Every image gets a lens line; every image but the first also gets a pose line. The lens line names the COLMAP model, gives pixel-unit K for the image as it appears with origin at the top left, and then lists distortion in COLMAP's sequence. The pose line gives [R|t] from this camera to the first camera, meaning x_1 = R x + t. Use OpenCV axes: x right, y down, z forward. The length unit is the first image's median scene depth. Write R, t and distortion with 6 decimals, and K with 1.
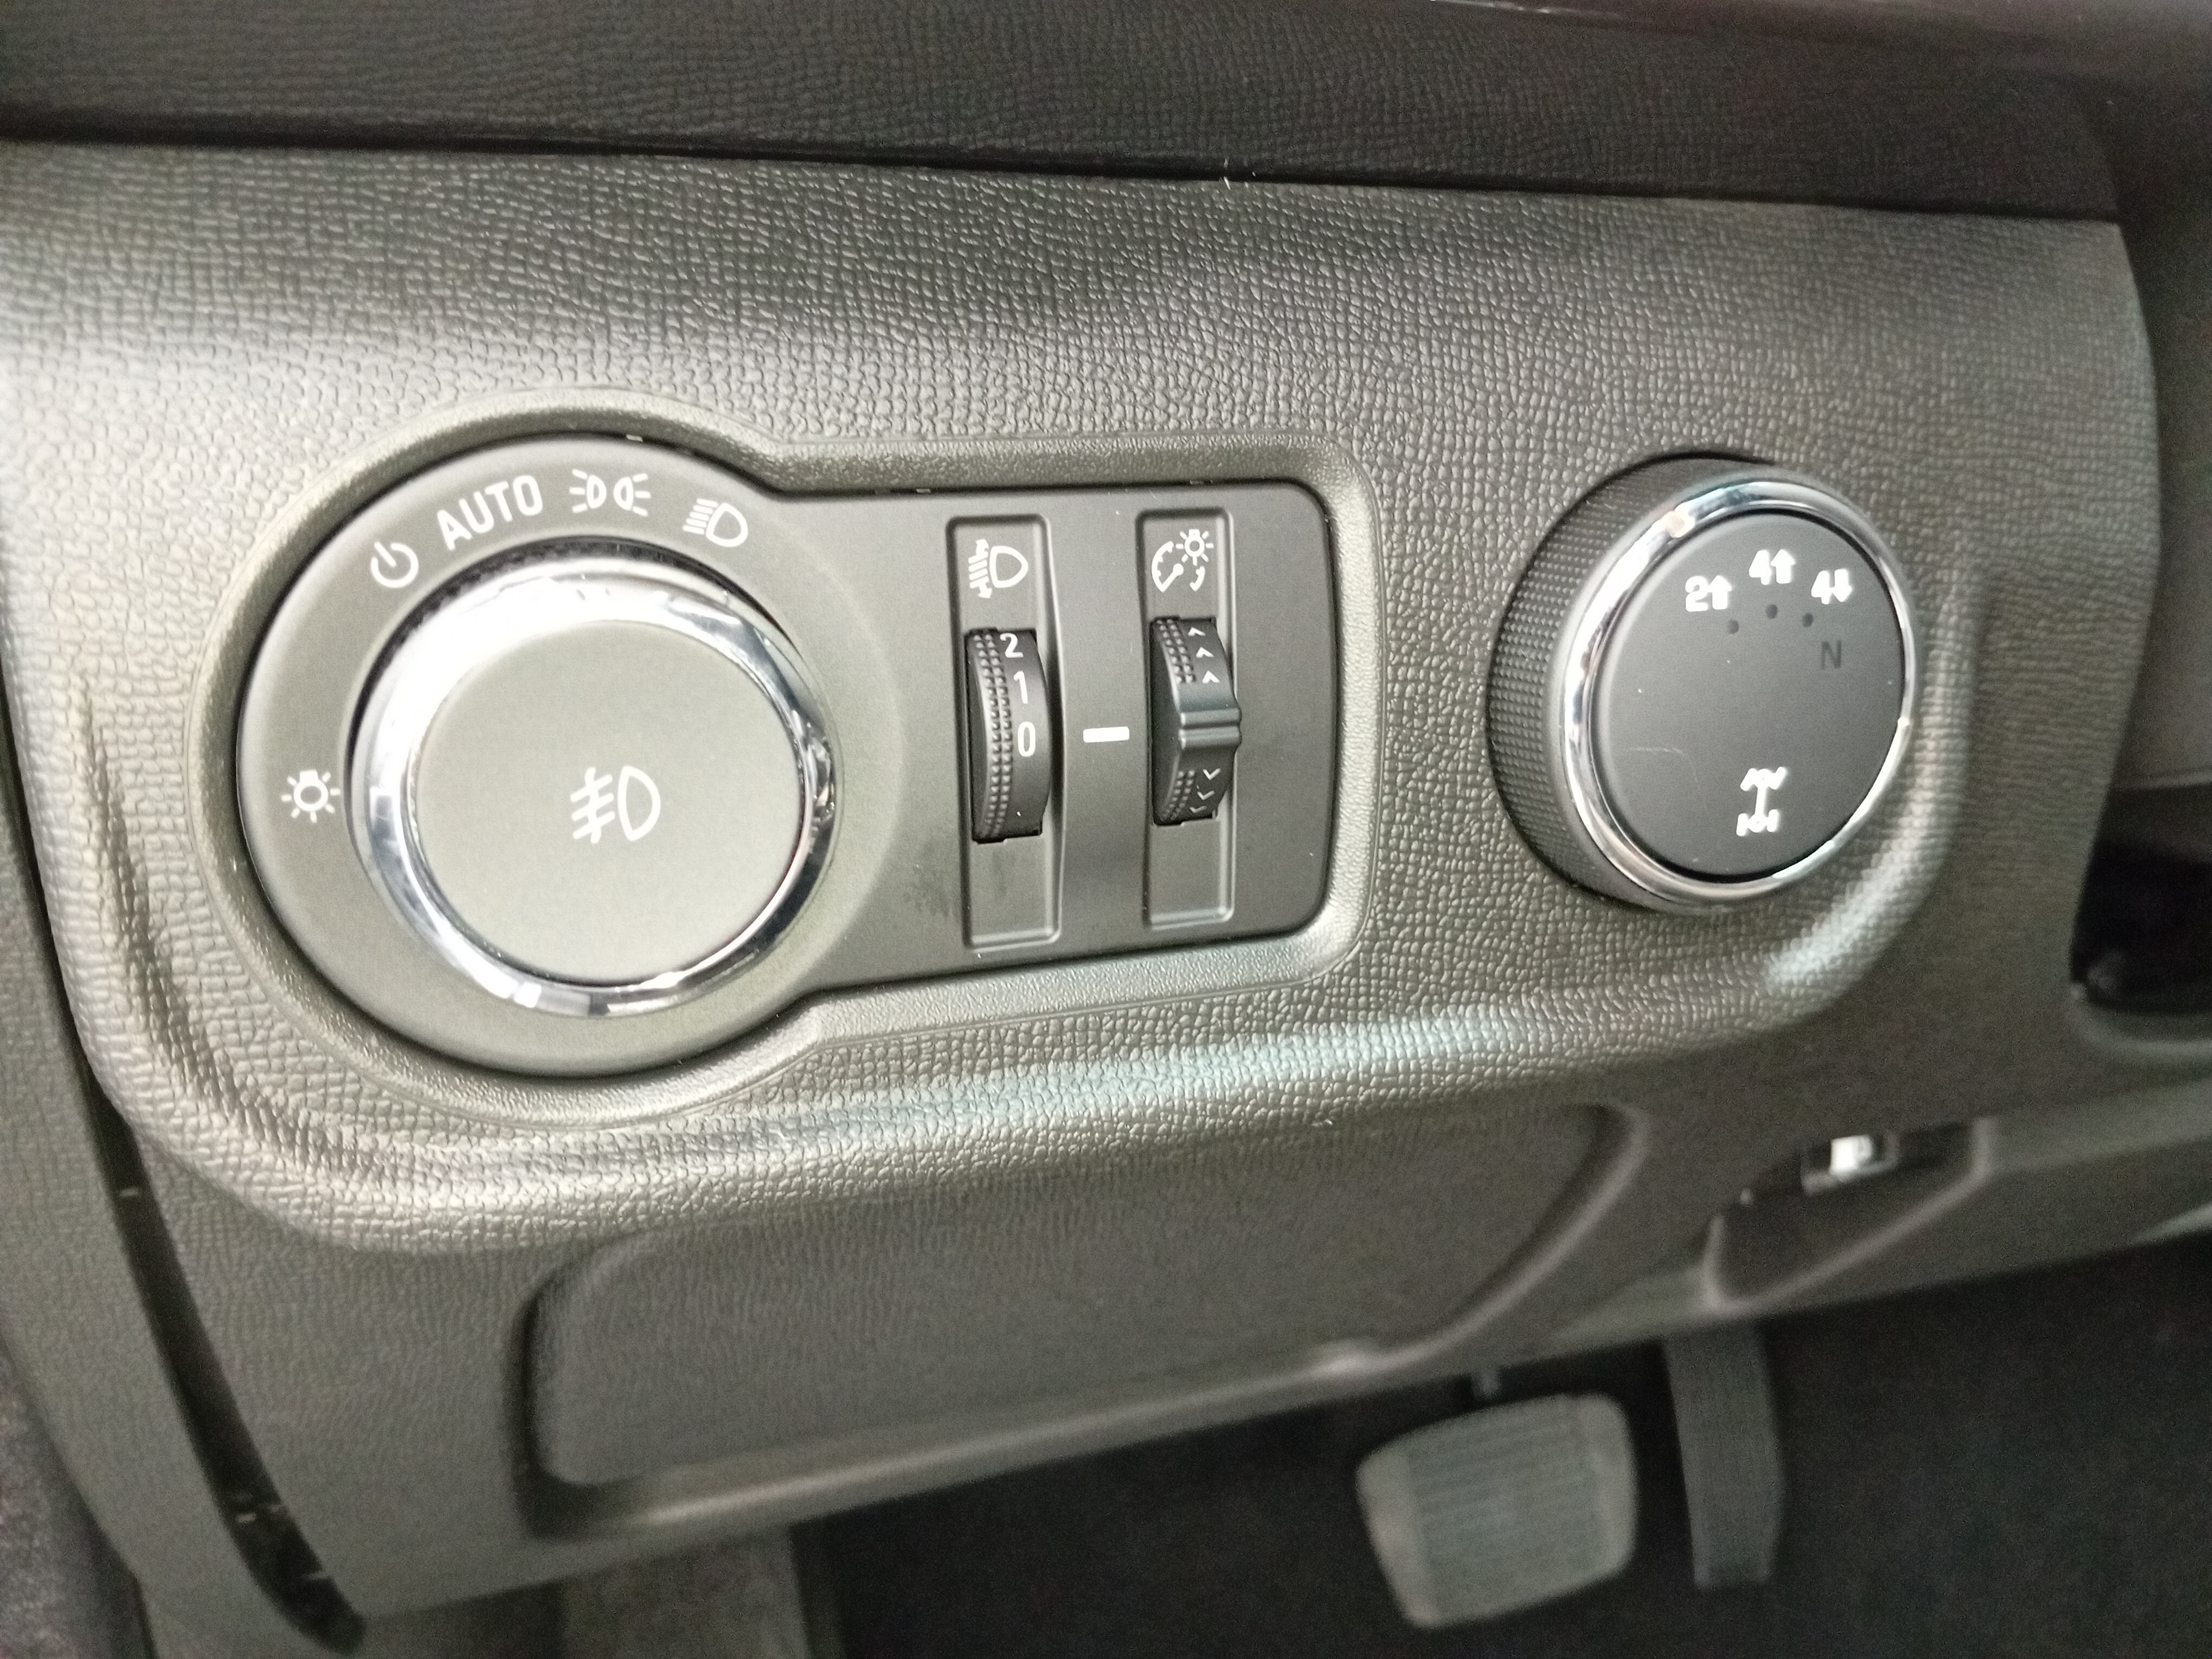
lens RADIAL K [[1739.0, 0, 1102.5], [0, 1739.0, 831.6], [0, 0, 1]] dist [0.027098, -0.064774]
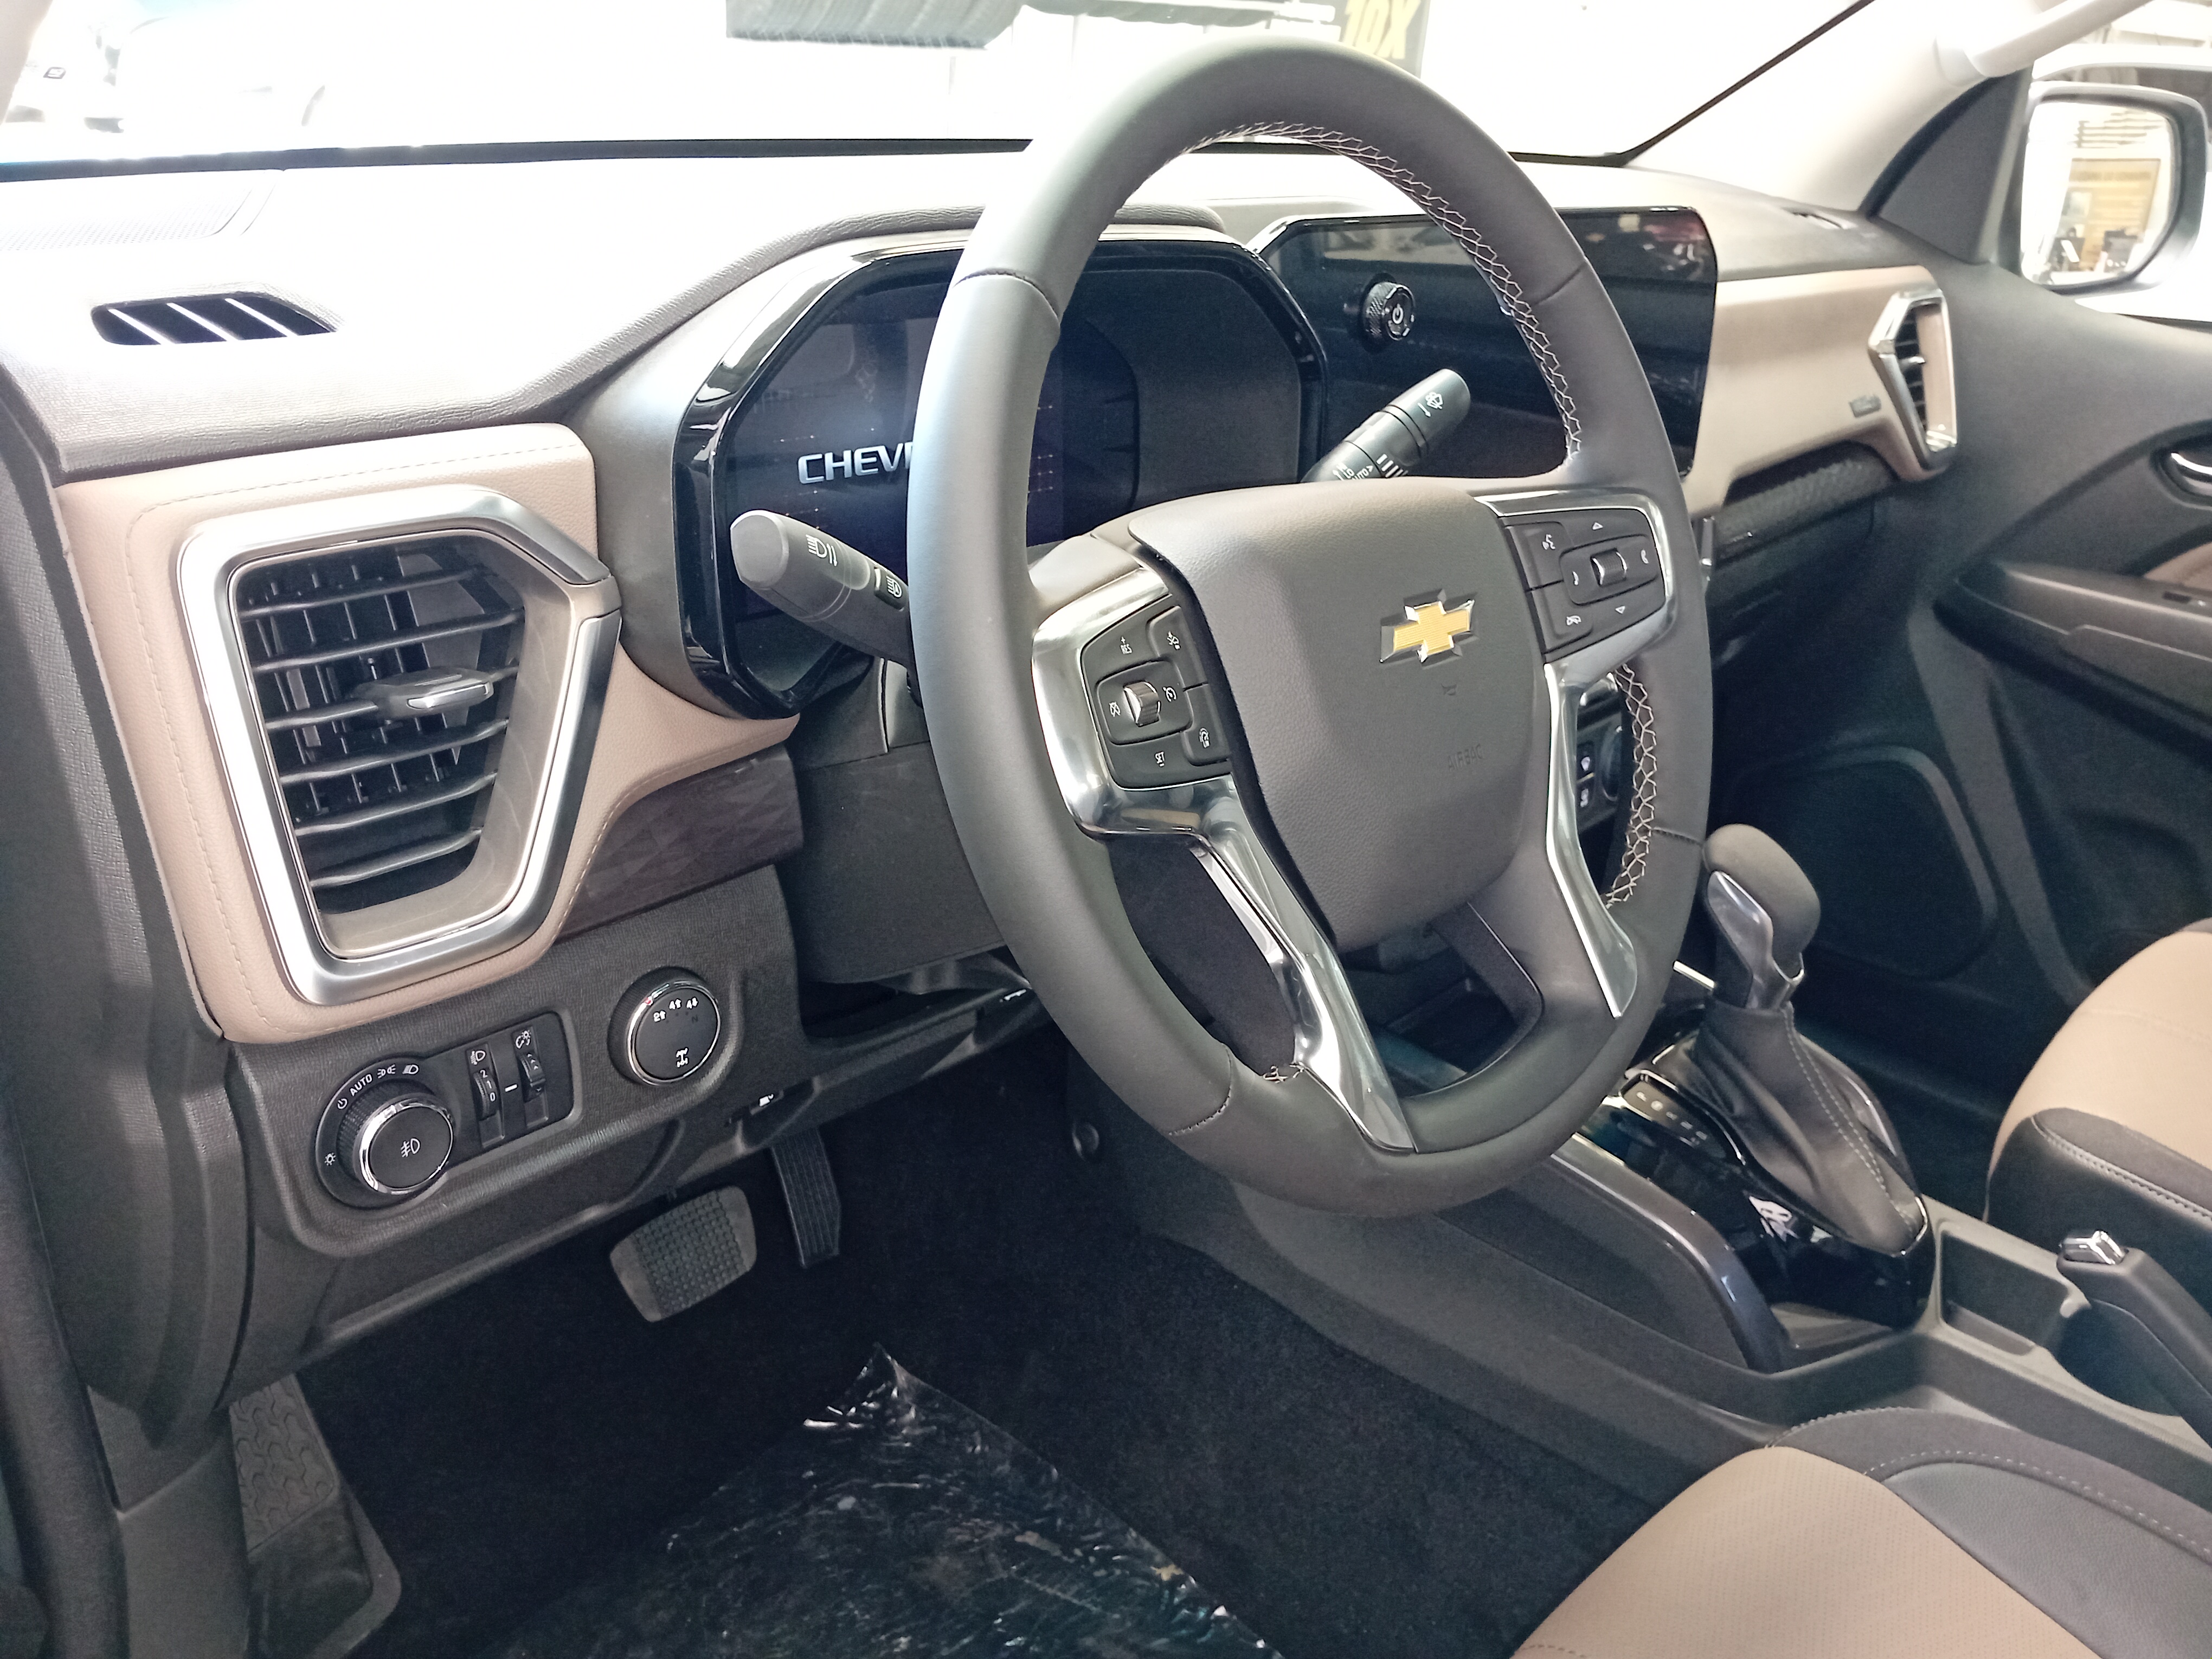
lens RADIAL K [[1739.0, 0, 1102.0], [0, 1739.0, 824.7], [0, 0, 1]] dist [0.027098, -0.064774]
pose [[0.888553, -0.154739, 0.431891, -0.234251], [0.101910, 0.984455, 0.143048, -0.598003], [-0.447312, -0.083091, 0.890510, -1.711147]]
